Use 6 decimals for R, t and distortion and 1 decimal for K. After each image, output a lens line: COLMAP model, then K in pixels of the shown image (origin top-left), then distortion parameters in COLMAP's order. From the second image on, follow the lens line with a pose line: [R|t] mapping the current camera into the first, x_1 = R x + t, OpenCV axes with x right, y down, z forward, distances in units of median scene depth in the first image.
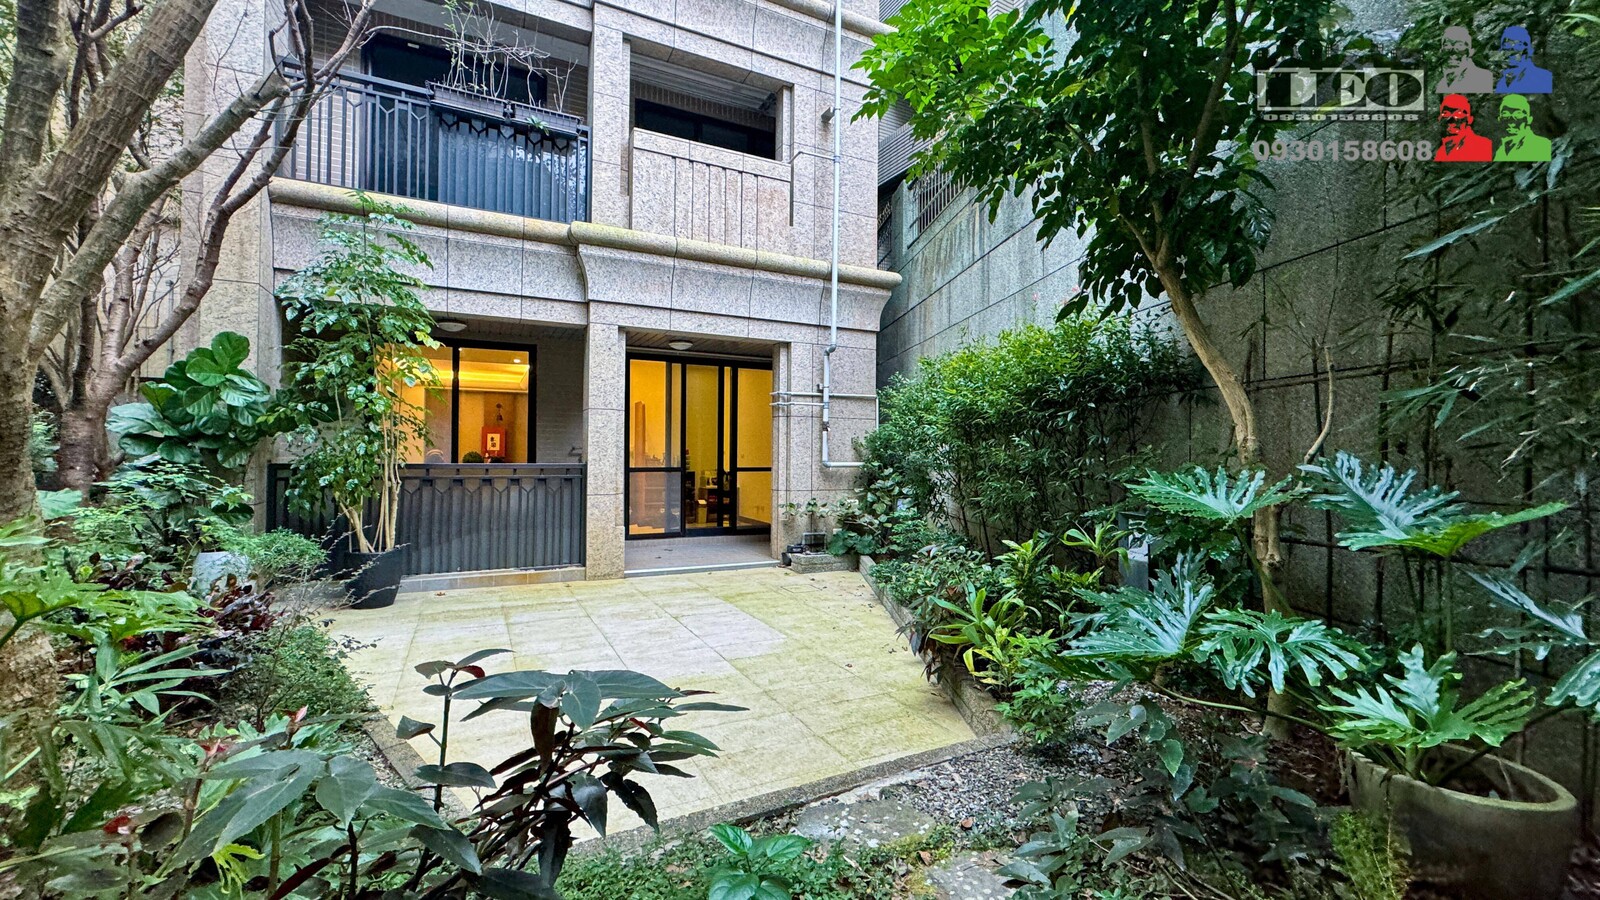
lens RADIAL K [[640.8, 0, 802.2], [0, 640.8, 446.0], [0, 0, 1]] dist [-0.001034, 0.000984]
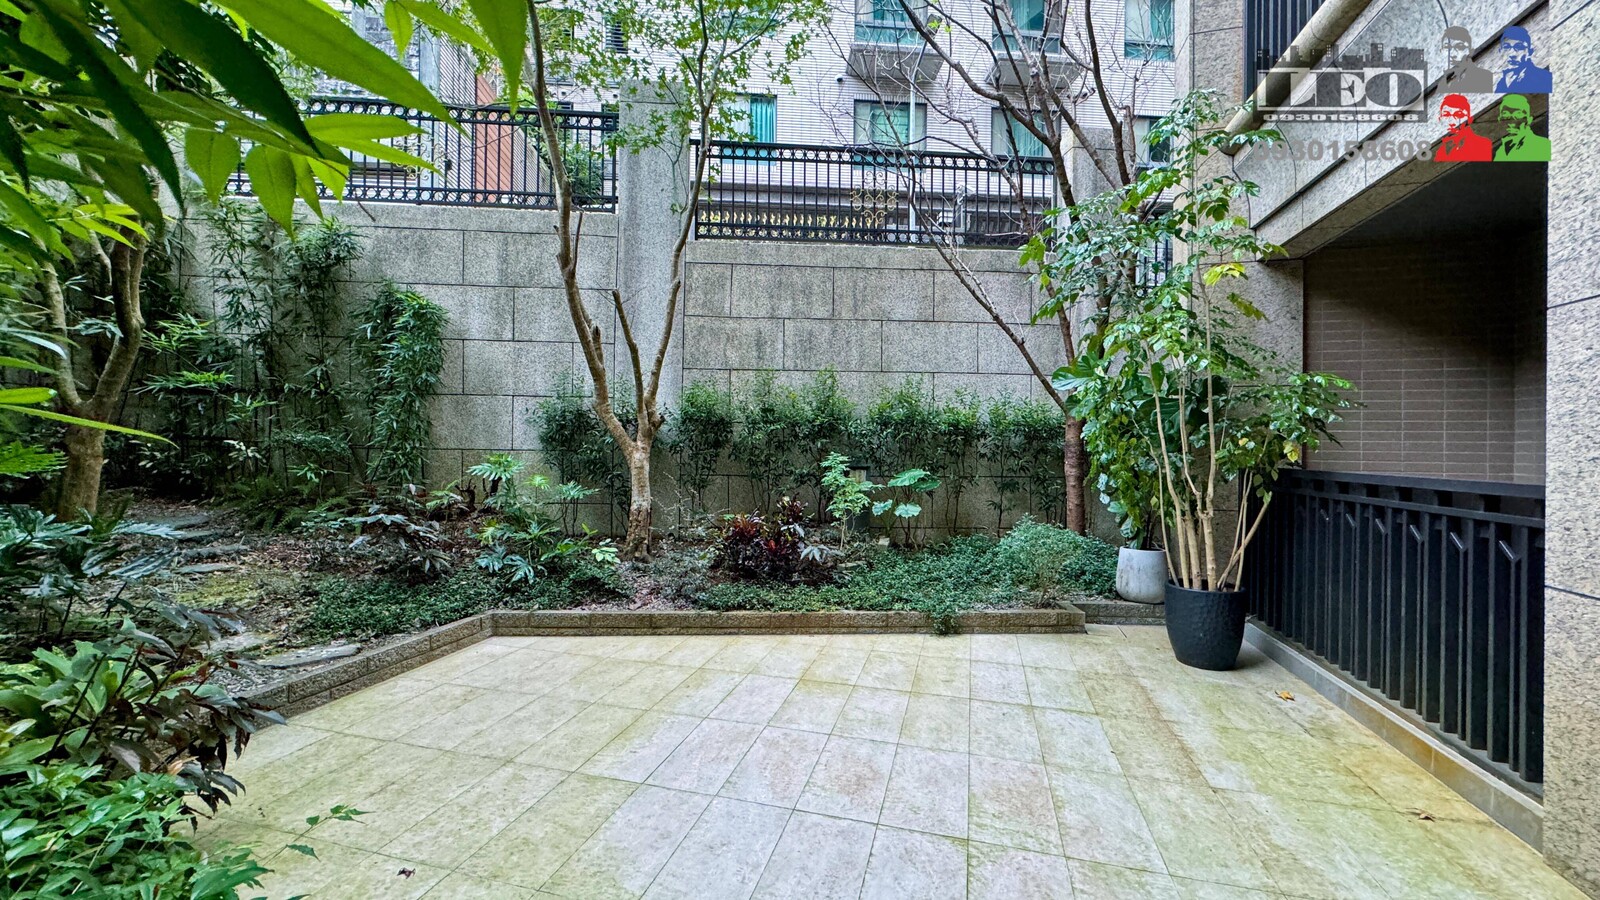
lens RADIAL K [[640.8, 0, 806.3], [0, 640.8, 447.2], [0, 0, 1]] dist [-0.001034, 0.000984]
pose [[-0.677449, -0.015384, -0.735408, 0.138833], [-0.009112, 0.999880, -0.012522, 0.015483], [0.735513, -0.001782, -0.677508, 0.942806]]
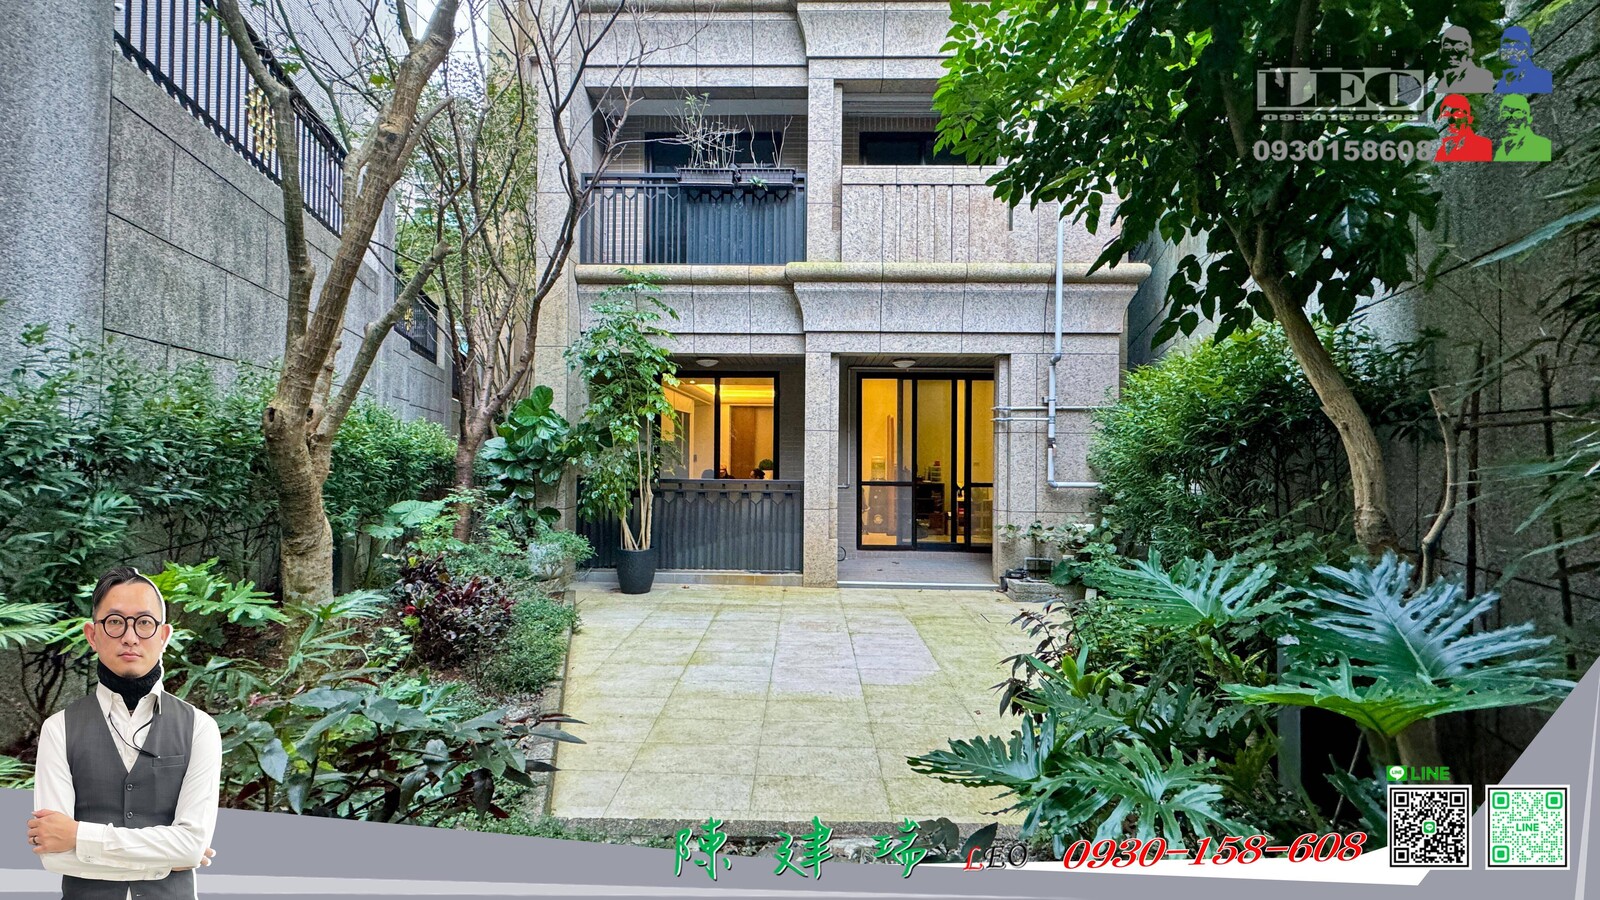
lens RADIAL K [[640.8, 0, 796.8], [0, 640.8, 447.3], [0, 0, 1]] dist [-0.001034, 0.000984]
pose [[0.881385, -0.002244, -0.472393, 0.173207], [0.003105, 0.999995, 0.001043, -0.030698], [0.472388, -0.002387, 0.881387, 0.024866]]
